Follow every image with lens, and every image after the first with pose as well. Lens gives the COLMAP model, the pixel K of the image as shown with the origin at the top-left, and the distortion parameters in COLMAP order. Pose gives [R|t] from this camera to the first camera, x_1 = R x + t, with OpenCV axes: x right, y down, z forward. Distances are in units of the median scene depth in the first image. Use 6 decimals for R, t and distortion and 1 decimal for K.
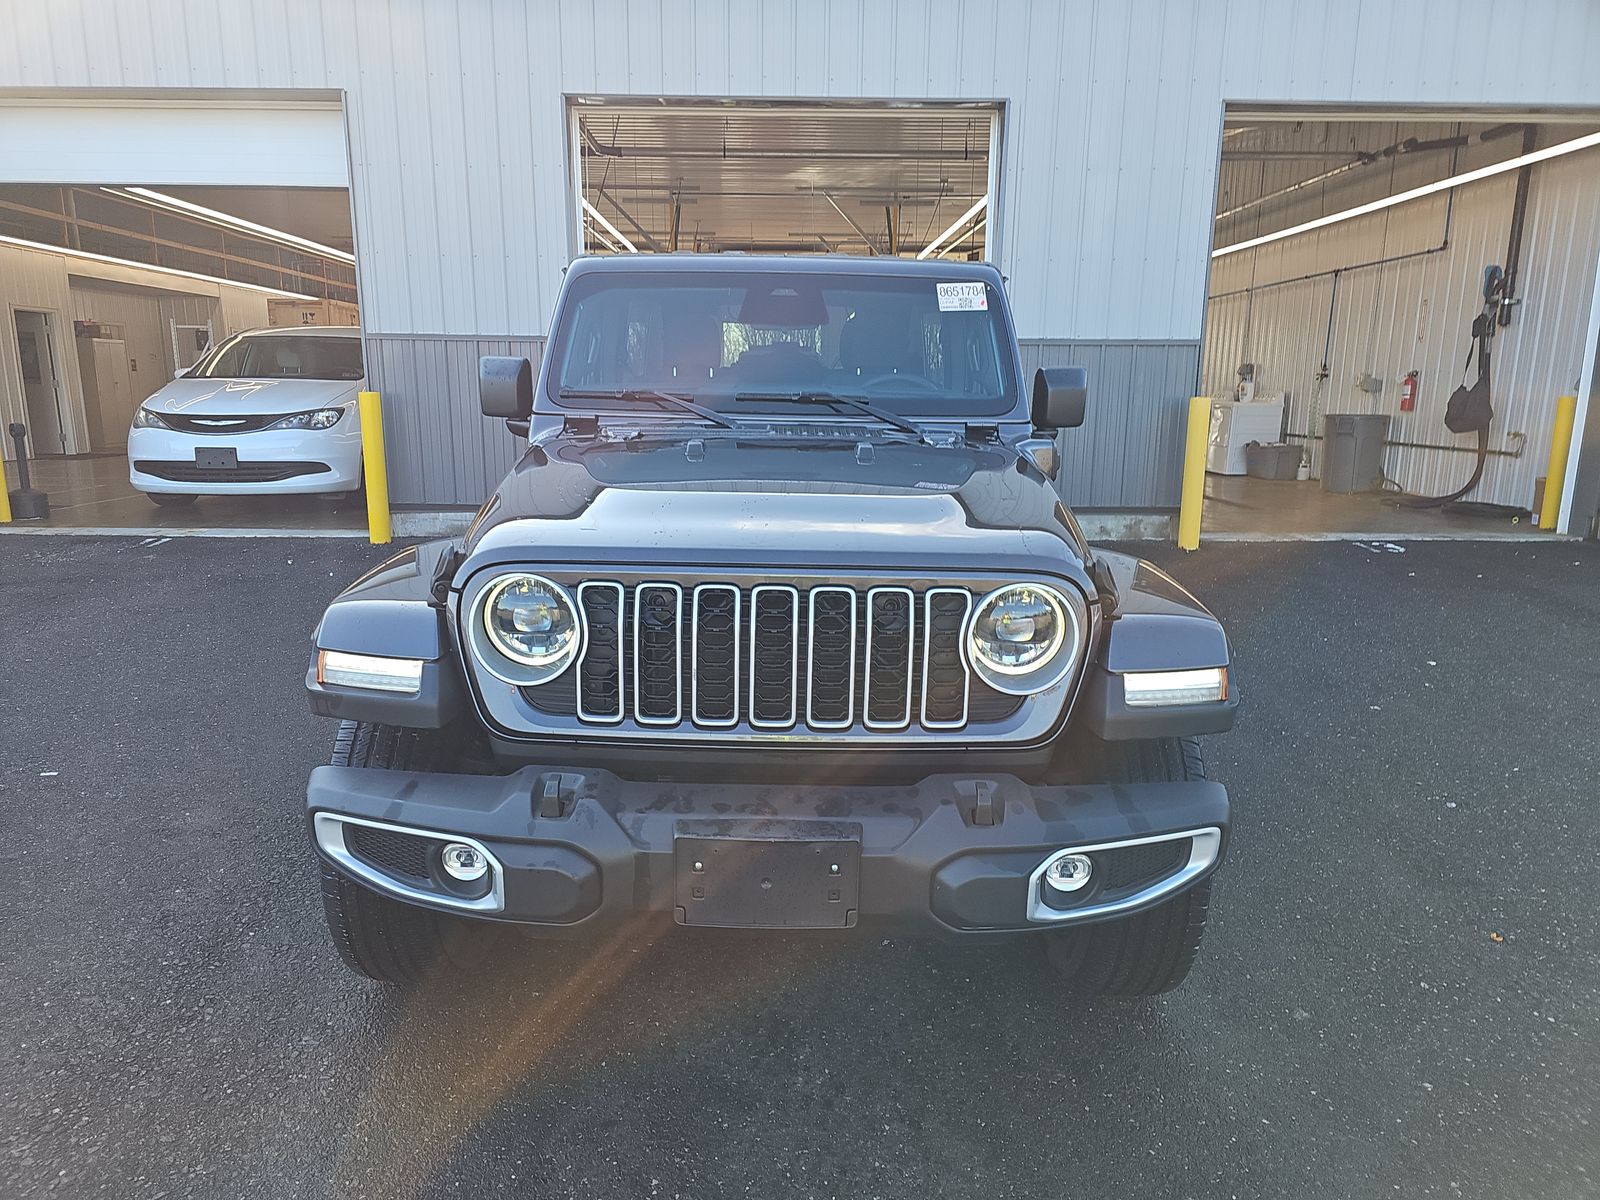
lens RADIAL K [[1044.4, 0, 800.0], [0, 1044.4, 600.0], [0, 0, 1]] dist [0.067745, -0.072095]
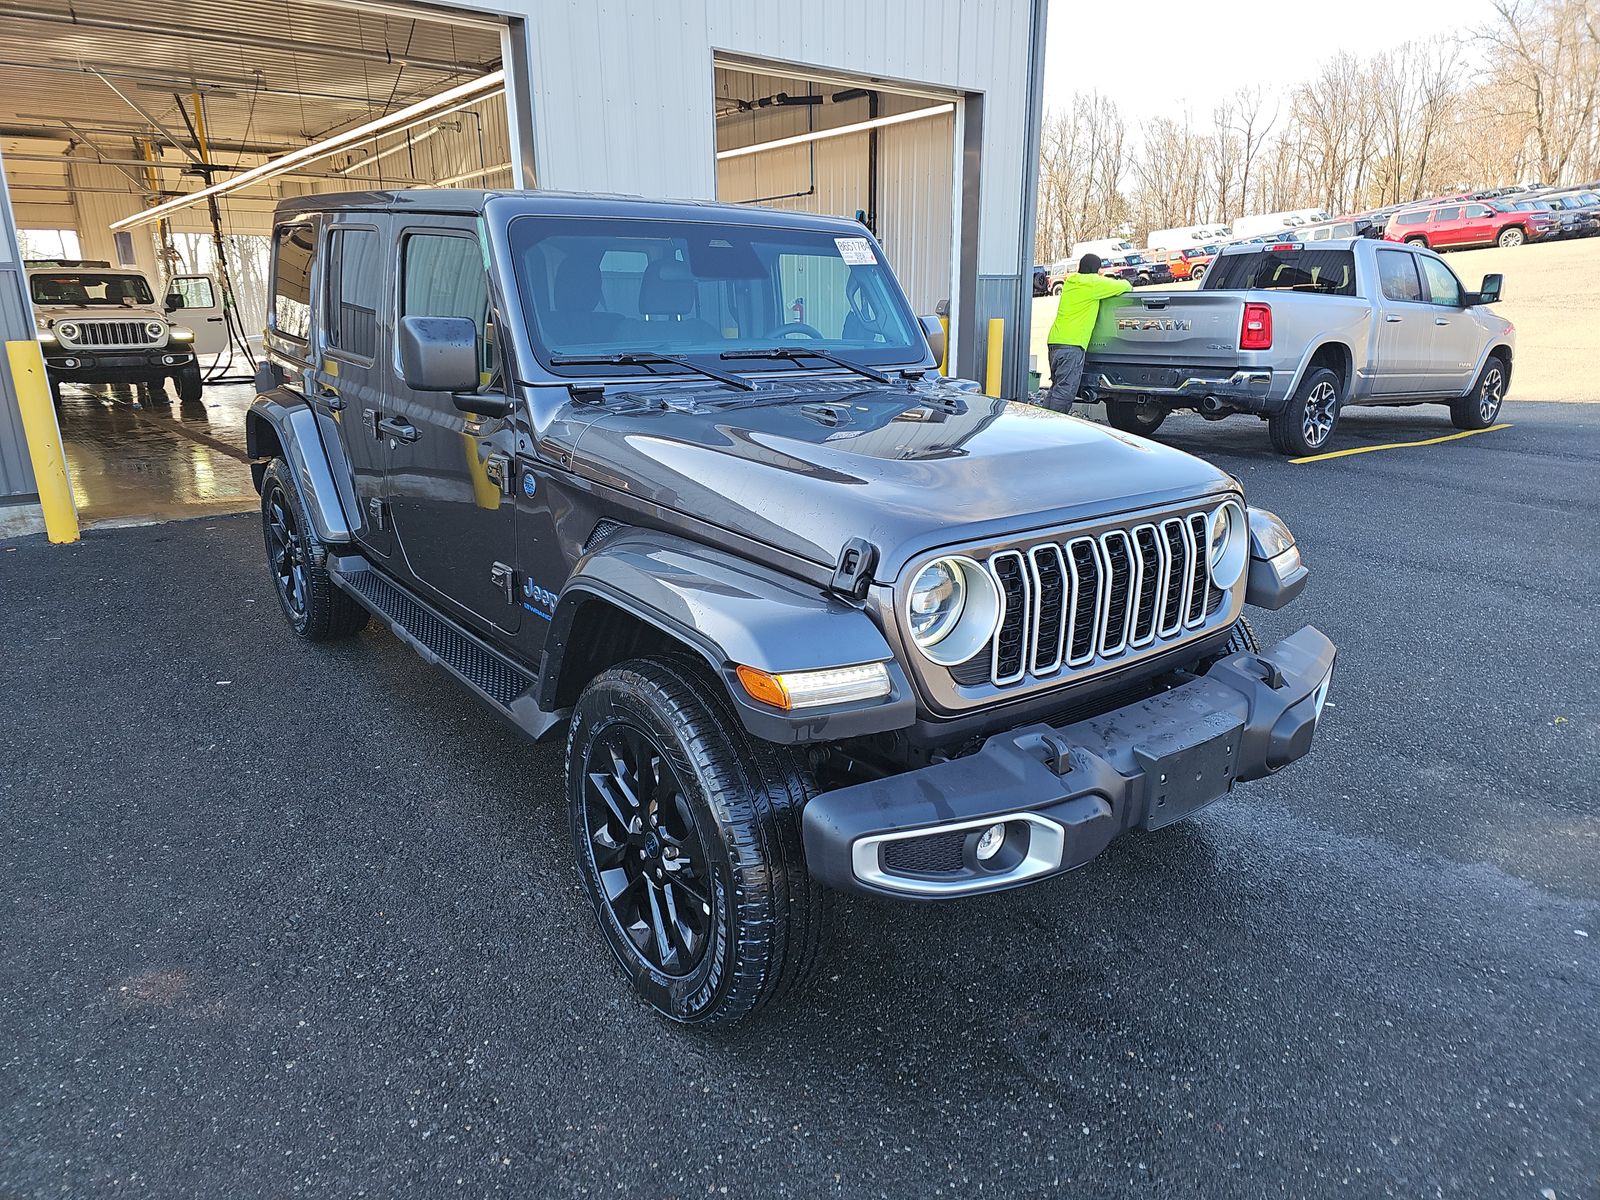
lens RADIAL K [[1063.7, 0, 802.4], [0, 1063.7, 586.4], [0, 0, 1]] dist [0.058788, -0.047854]
pose [[0.786919, -0.172476, 0.592462, -0.267822], [0.138739, 0.985012, 0.102479, -0.032404], [-0.601257, 0.001555, 0.799054, 0.073927]]
